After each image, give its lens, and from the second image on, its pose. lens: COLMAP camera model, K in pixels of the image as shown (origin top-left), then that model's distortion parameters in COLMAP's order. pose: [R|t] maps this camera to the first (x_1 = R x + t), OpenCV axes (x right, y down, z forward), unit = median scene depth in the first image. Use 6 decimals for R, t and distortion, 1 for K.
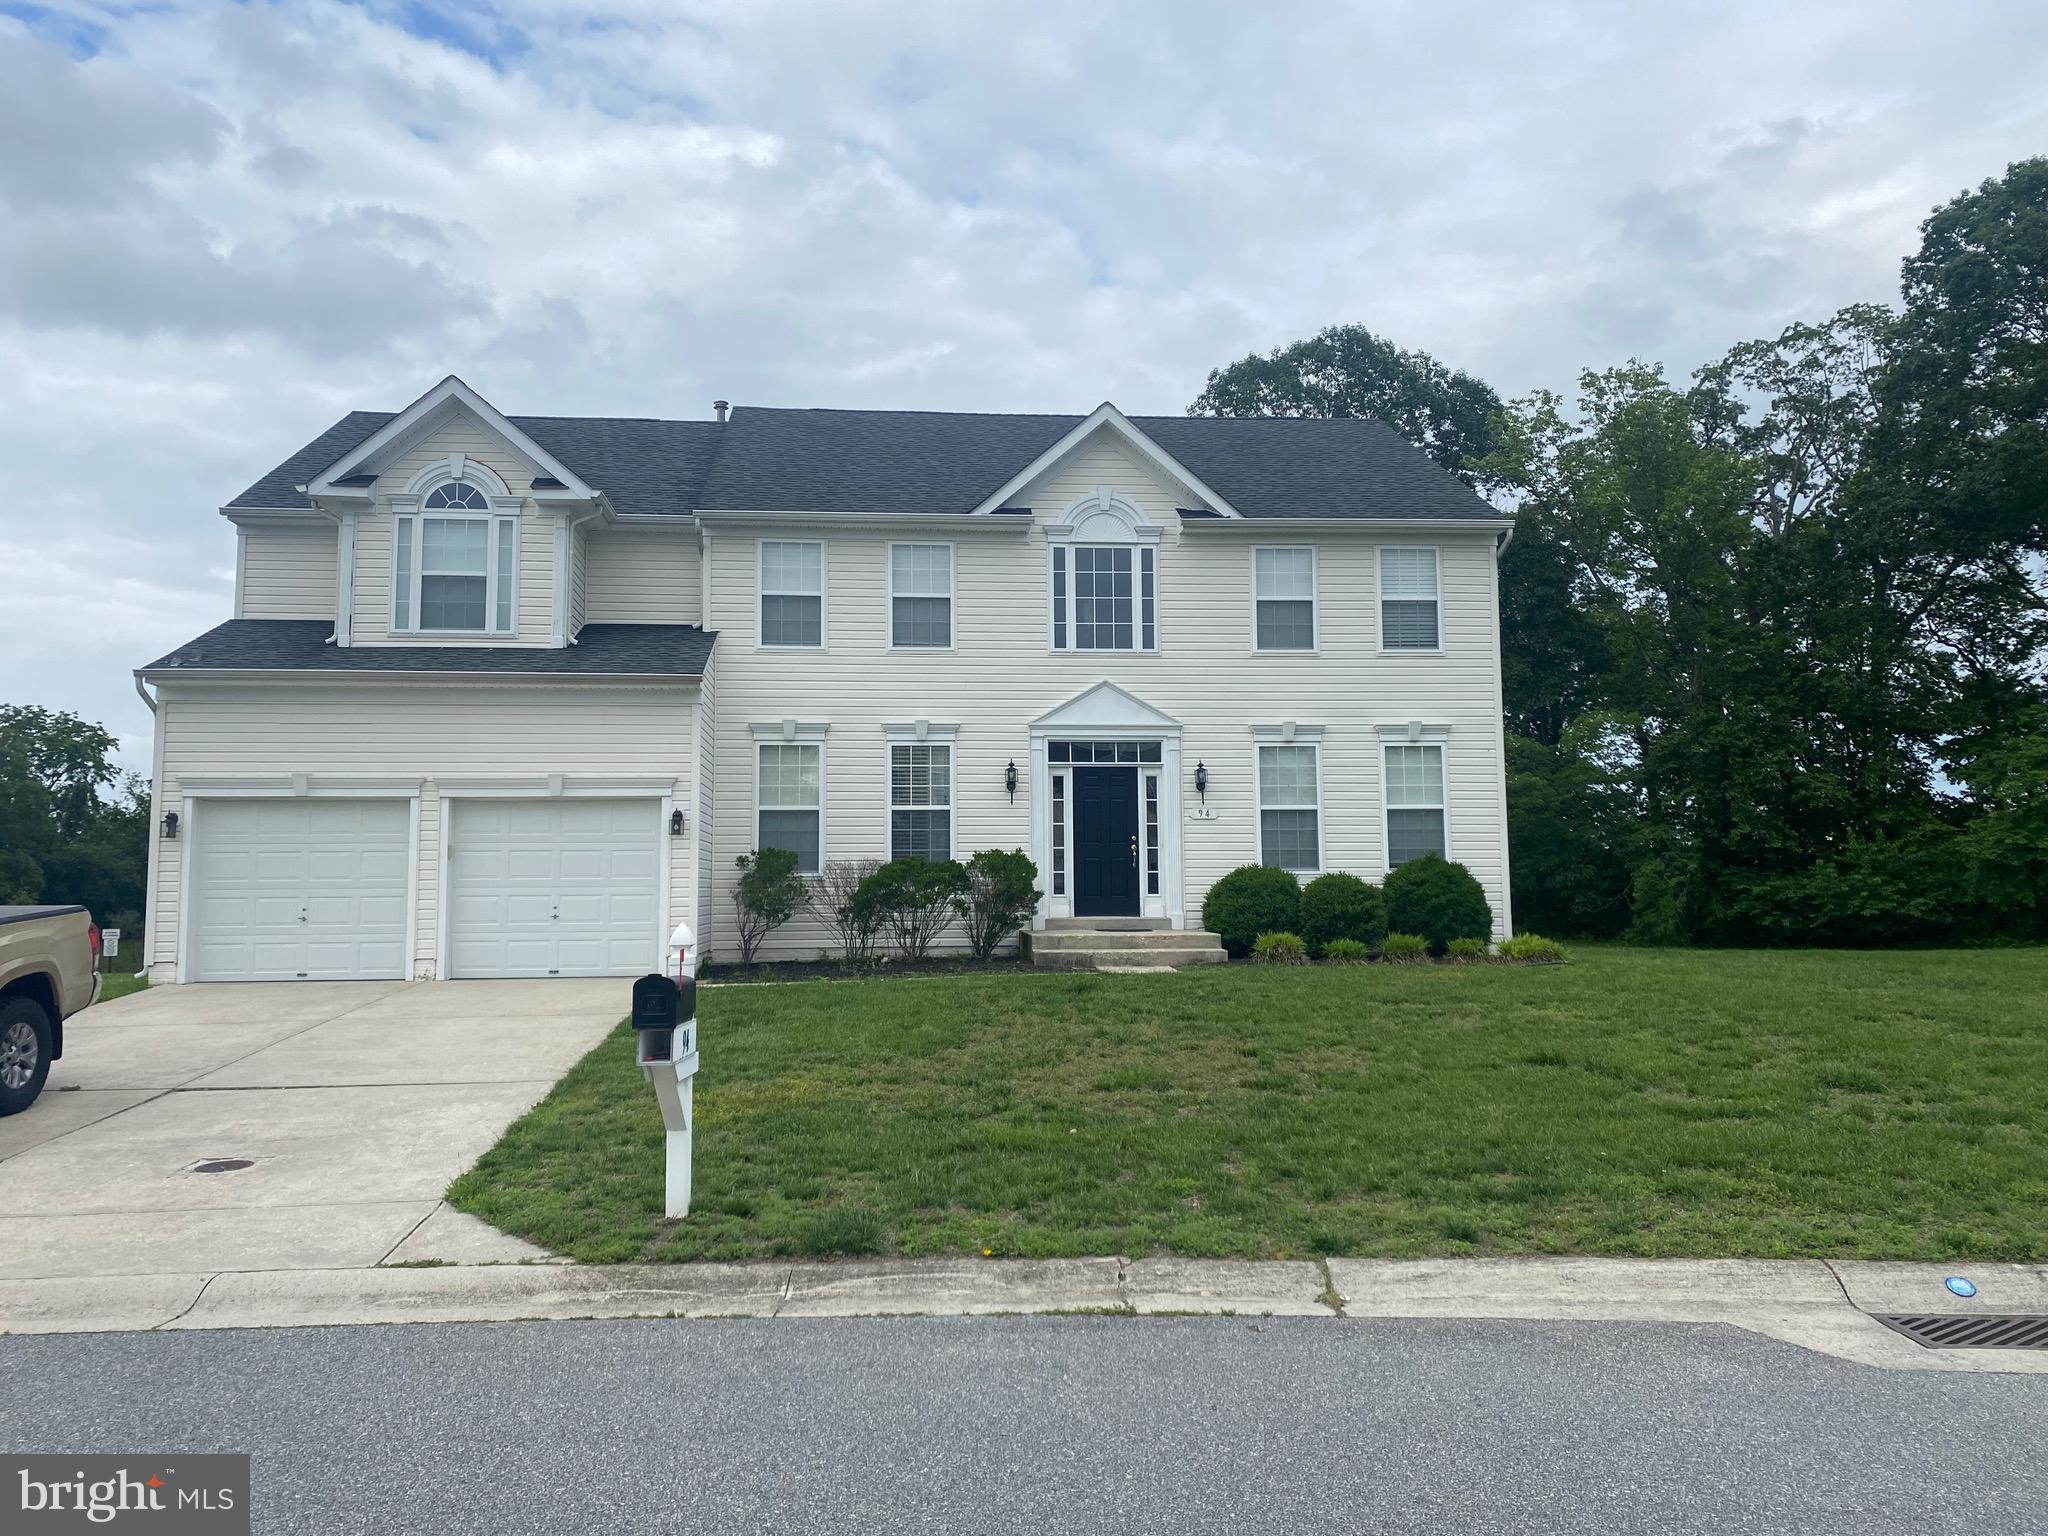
lens RADIAL K [[1658.7, 0, 1005.8], [0, 1658.7, 738.8], [0, 0, 1]] dist [0.109398, -0.012319]
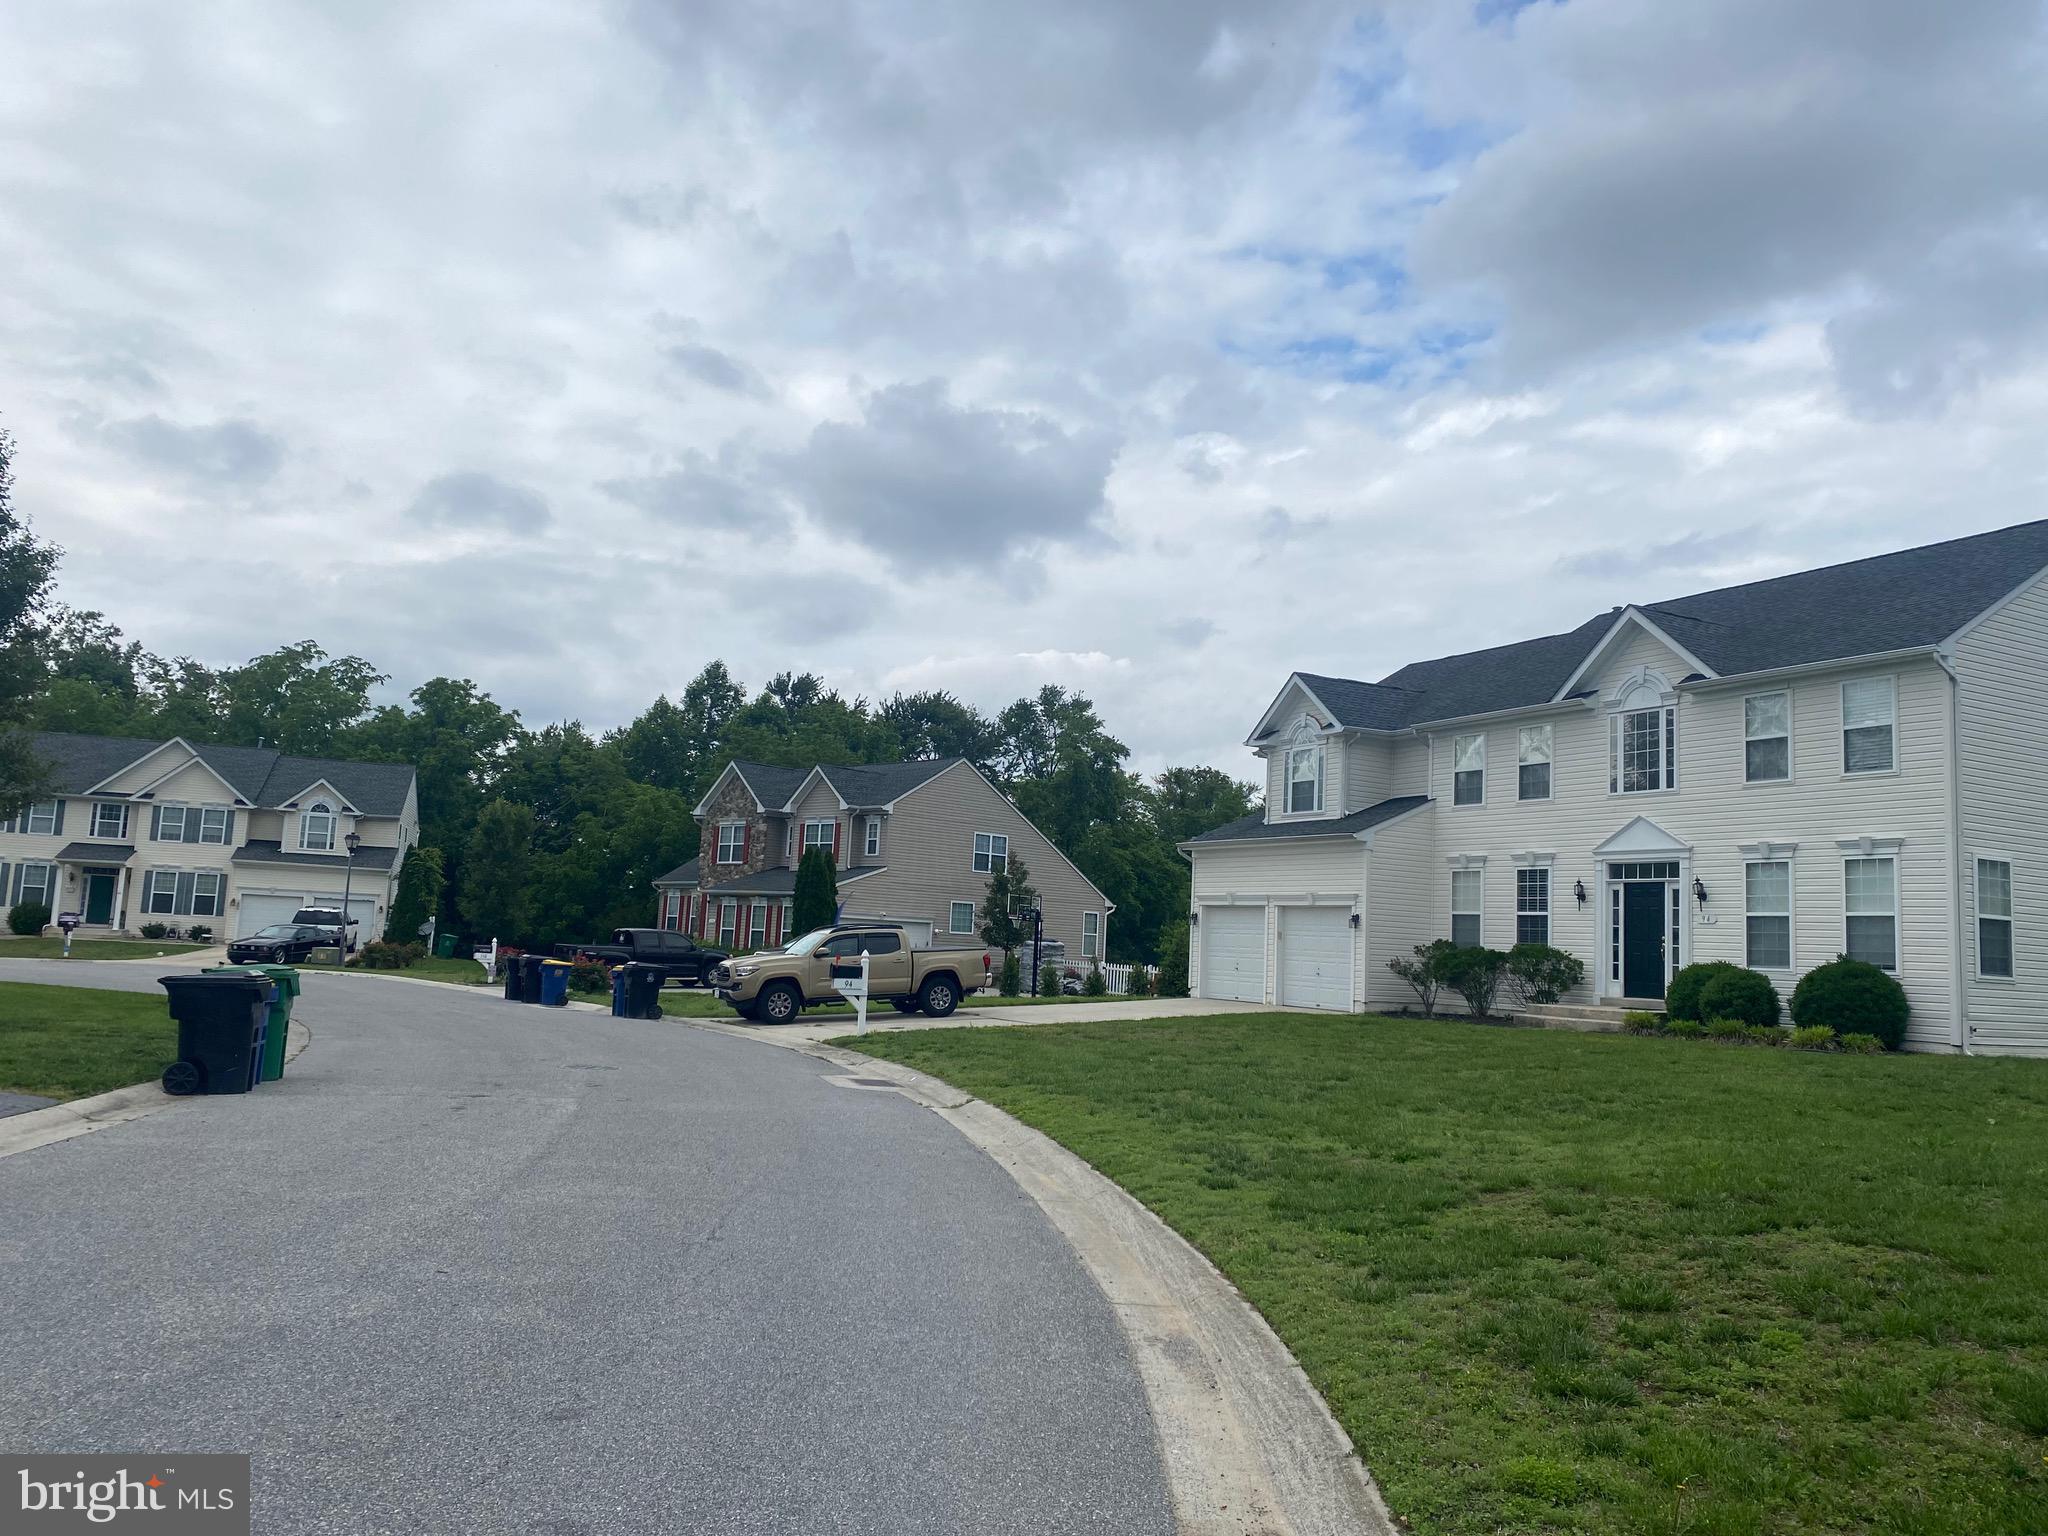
lens RADIAL K [[1563.1, 0, 1007.1], [0, 1563.1, 759.0], [0, 0, 1]] dist [0.020922, -0.027724]
pose [[0.371289, -0.086125, -0.924514, 1.012837], [0.037013, 0.996270, -0.077945, -0.001991], [0.927779, -0.005279, 0.373092, 0.082444]]
